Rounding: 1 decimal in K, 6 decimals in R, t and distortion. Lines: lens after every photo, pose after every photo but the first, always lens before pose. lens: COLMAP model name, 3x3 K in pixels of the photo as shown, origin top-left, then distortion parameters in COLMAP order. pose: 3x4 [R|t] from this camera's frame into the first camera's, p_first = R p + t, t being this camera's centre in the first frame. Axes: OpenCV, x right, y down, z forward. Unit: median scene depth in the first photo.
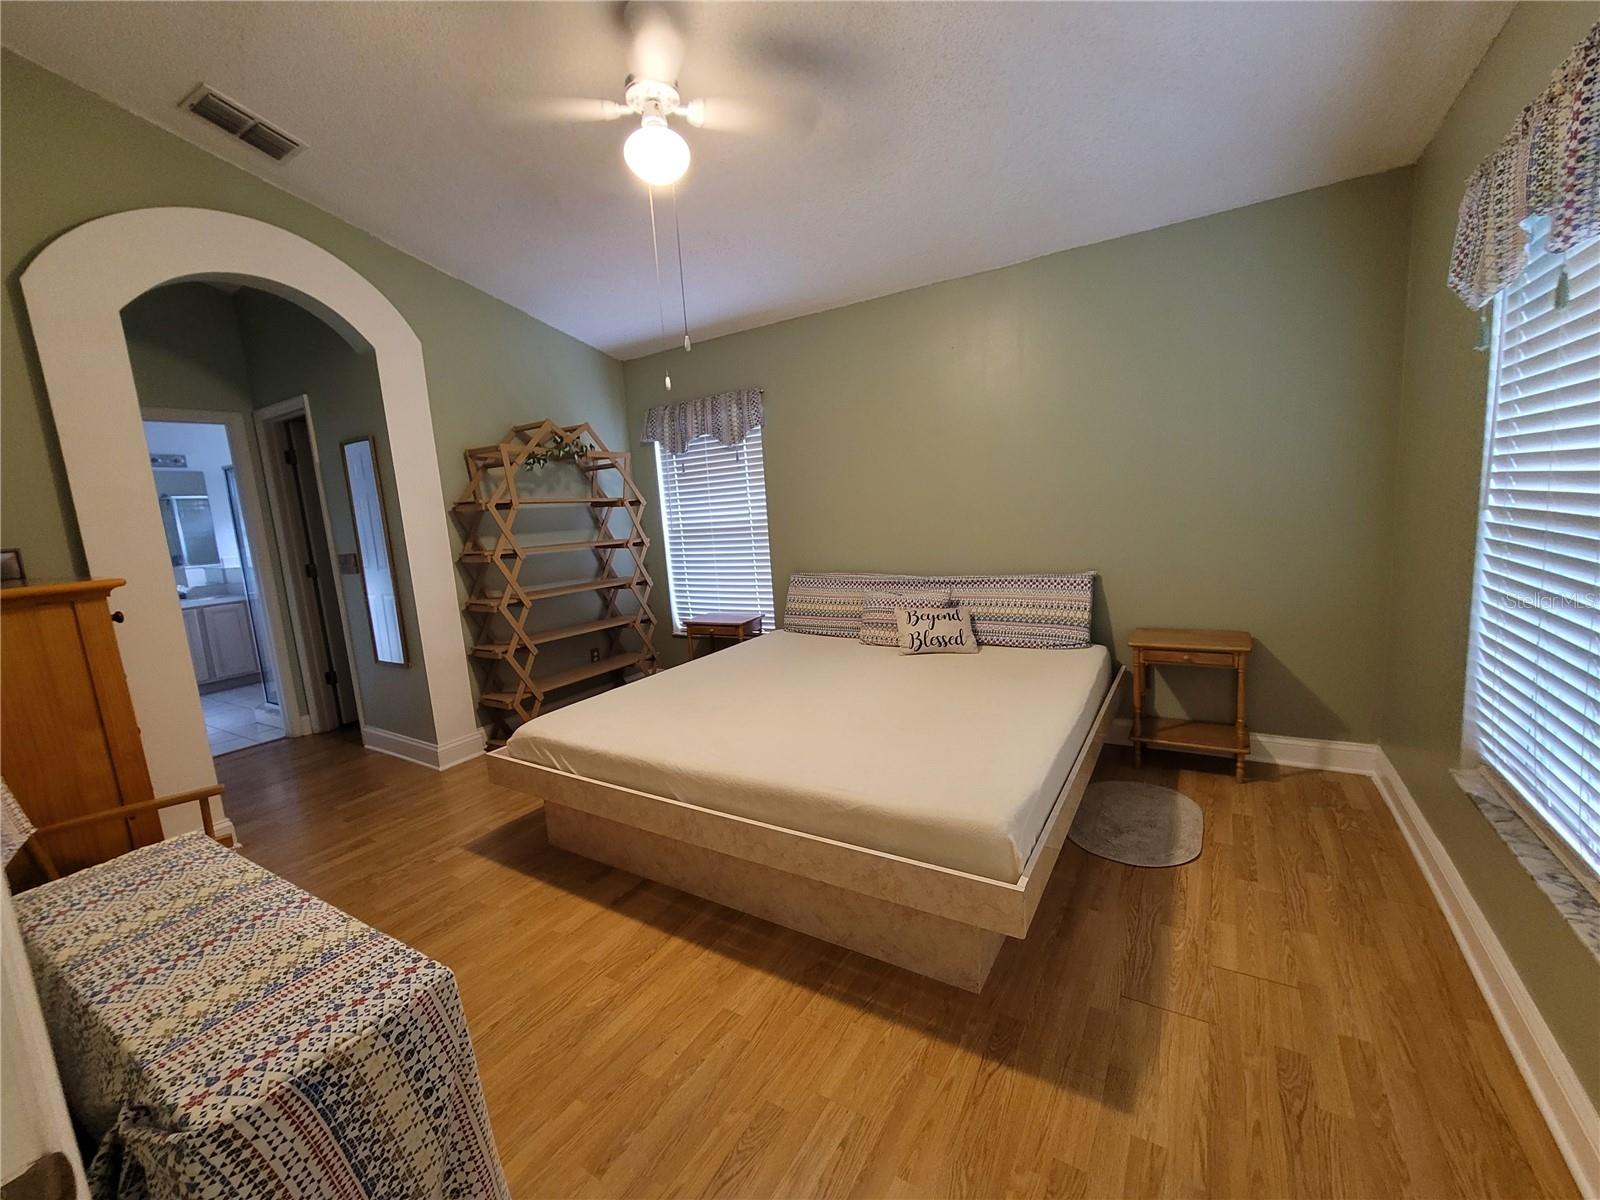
lens RADIAL K [[655.9, 0, 787.8], [0, 655.9, 600.8], [0, 0, 1]] dist [0.000848, -0.001670]
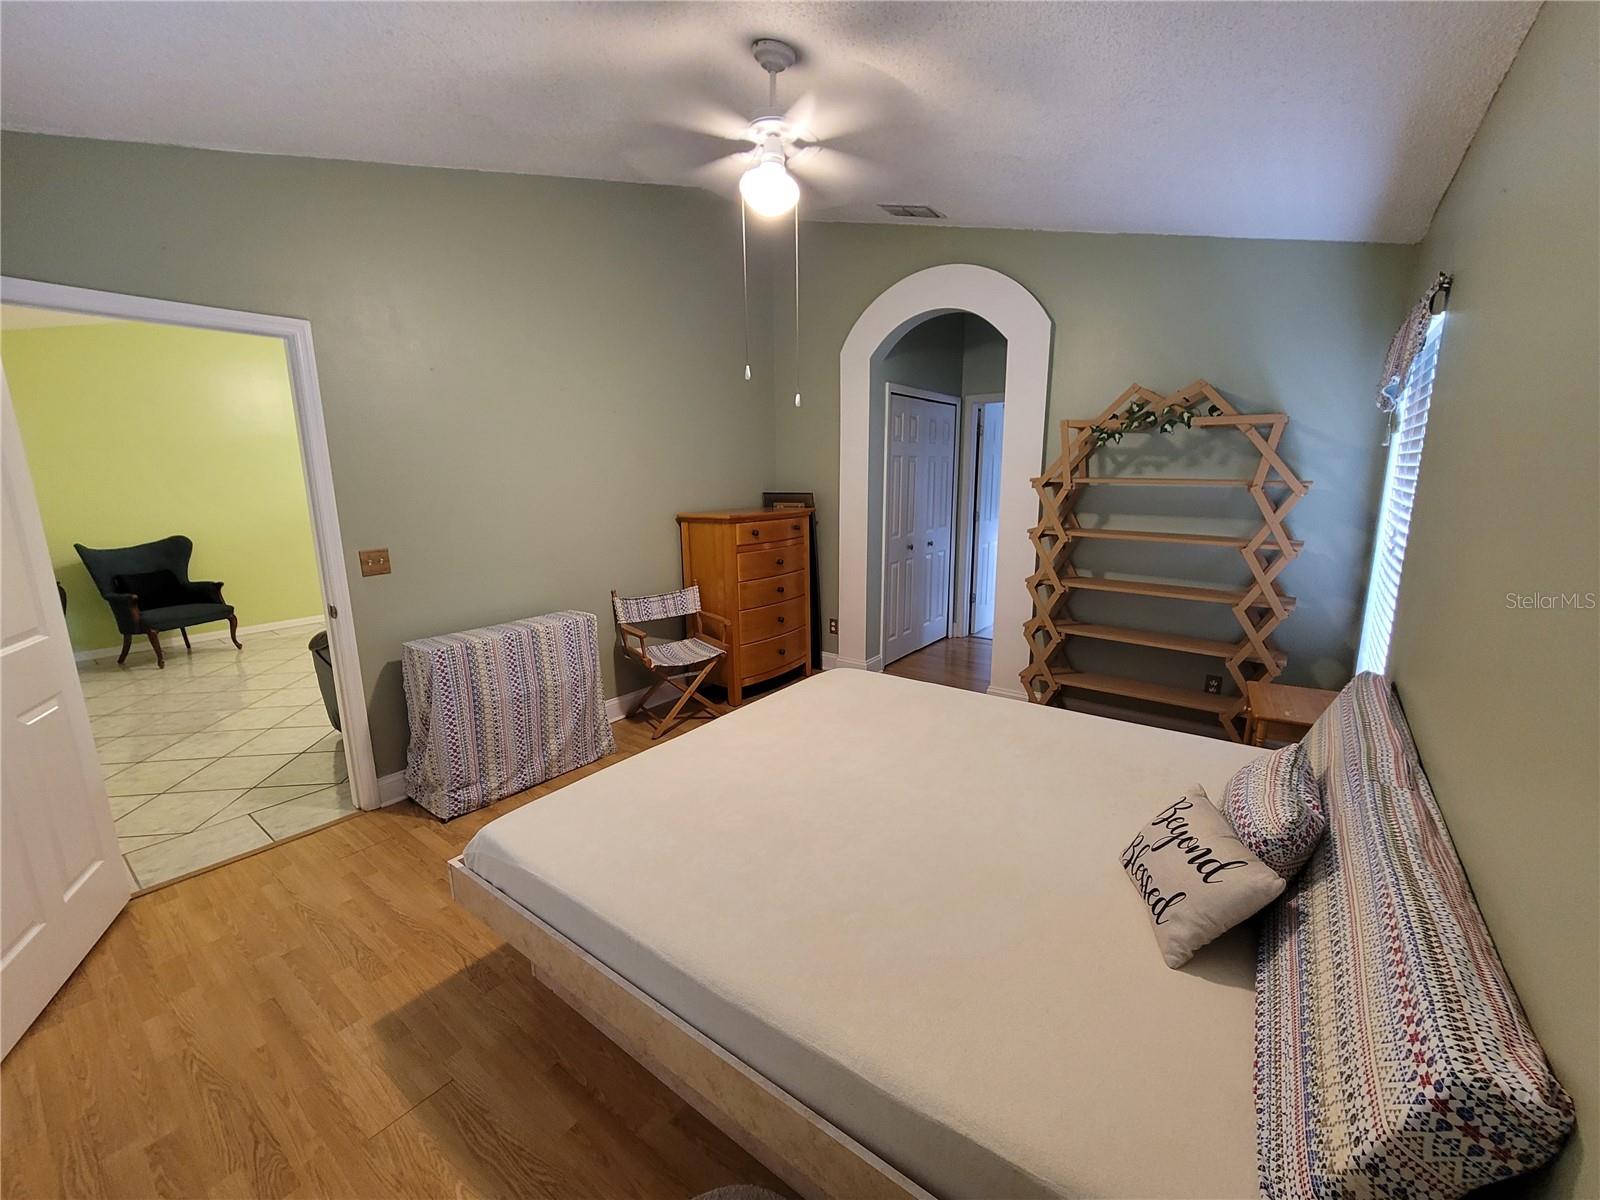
lens RADIAL K [[655.9, 0, 792.8], [0, 655.9, 603.1], [0, 0, 1]] dist [0.000848, -0.001670]
pose [[-0.091146, 0.267254, -0.959306, 0.557029], [-0.126721, 0.952372, 0.277362, -0.191081], [0.987742, 0.146845, -0.052938, 0.666759]]
